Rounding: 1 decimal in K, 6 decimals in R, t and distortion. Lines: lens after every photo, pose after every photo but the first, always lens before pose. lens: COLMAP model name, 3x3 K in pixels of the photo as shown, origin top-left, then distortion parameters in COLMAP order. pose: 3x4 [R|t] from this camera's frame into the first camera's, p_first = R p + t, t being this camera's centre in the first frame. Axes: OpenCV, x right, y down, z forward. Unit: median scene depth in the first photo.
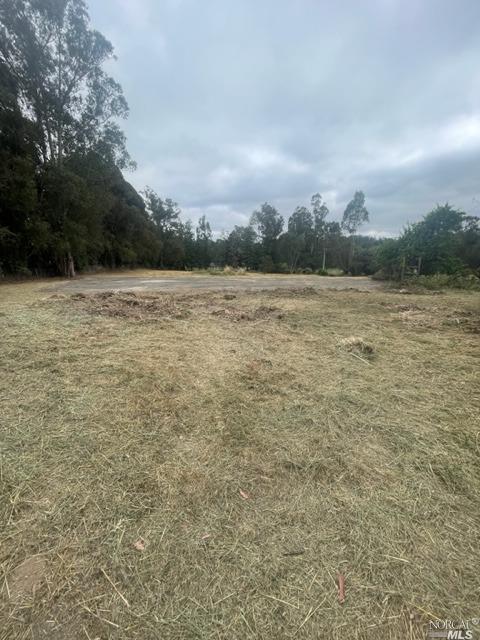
lens RADIAL K [[257.0, 0, 238.2], [0, 257.0, 320.3], [0, 0, 1]] dist [-0.003203, 0.000735]
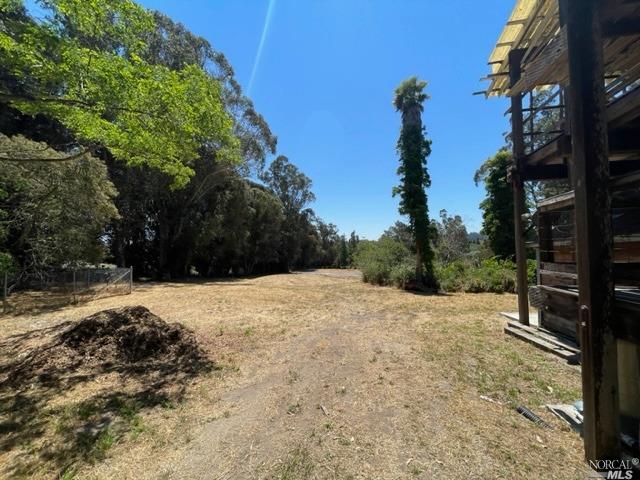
lens RADIAL K [[257.0, 0, 319.5], [0, 257.0, 240.5], [0, 0, 1]] dist [-0.003203, 0.000735]
pose [[0.956435, -0.034444, -0.289907, 0.109538], [-0.052954, 0.956078, -0.288290, 0.078177], [0.287104, 0.291082, 0.912602, -0.402029]]
